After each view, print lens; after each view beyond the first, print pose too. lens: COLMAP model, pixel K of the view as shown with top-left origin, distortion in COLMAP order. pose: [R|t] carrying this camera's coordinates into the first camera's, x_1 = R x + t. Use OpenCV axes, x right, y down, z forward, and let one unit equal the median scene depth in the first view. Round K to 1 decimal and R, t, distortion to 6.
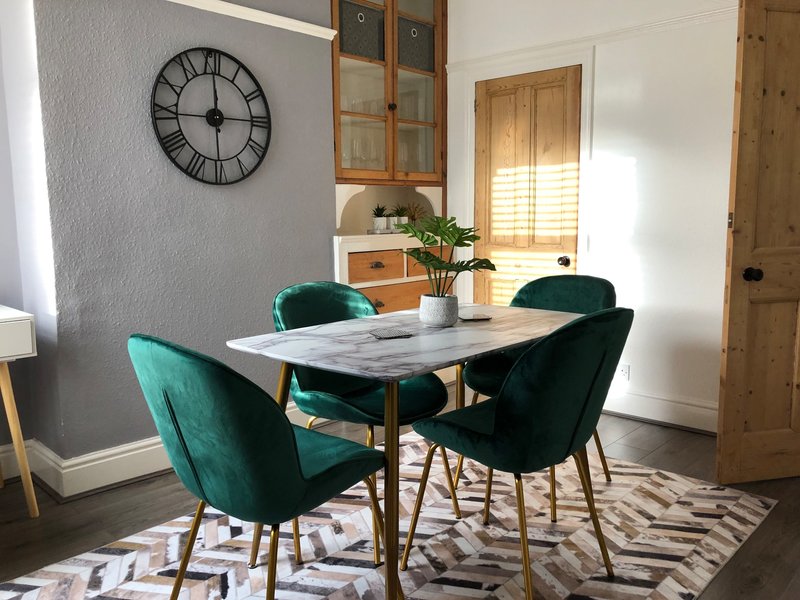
lens RADIAL K [[652.5, 0, 396.1], [0, 652.5, 295.2], [0, 0, 1]] dist [0.045322, -0.063911]
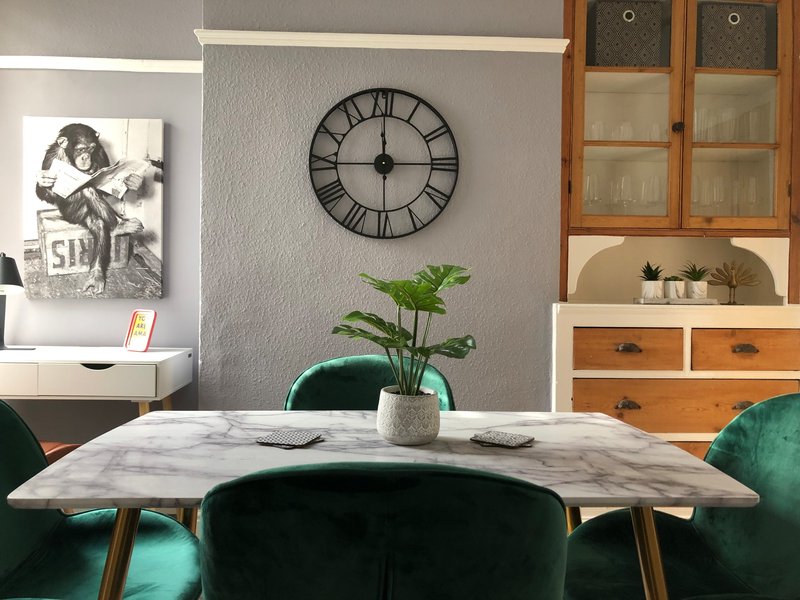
lens RADIAL K [[652.5, 0, 400.5], [0, 652.5, 293.2], [0, 0, 1]] dist [0.045322, -0.063911]
pose [[0.714238, 0.026372, -0.699406, 0.384605], [-0.107013, 0.991655, -0.071891, -0.036702], [0.691673, 0.126192, 0.711100, 0.427621]]
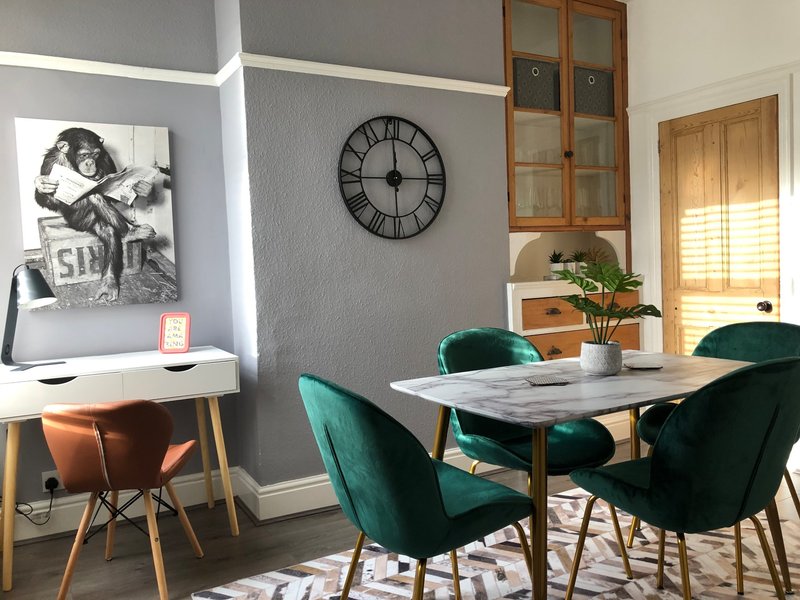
lens RADIAL K [[652.5, 0, 407.7], [0, 652.5, 296.7], [0, 0, 1]] dist [0.045322, -0.063911]
pose [[0.958906, -0.011891, -0.283473, 0.054908], [-0.007608, 0.997684, -0.067586, 0.000372], [0.283621, 0.066966, 0.956596, -0.023957]]
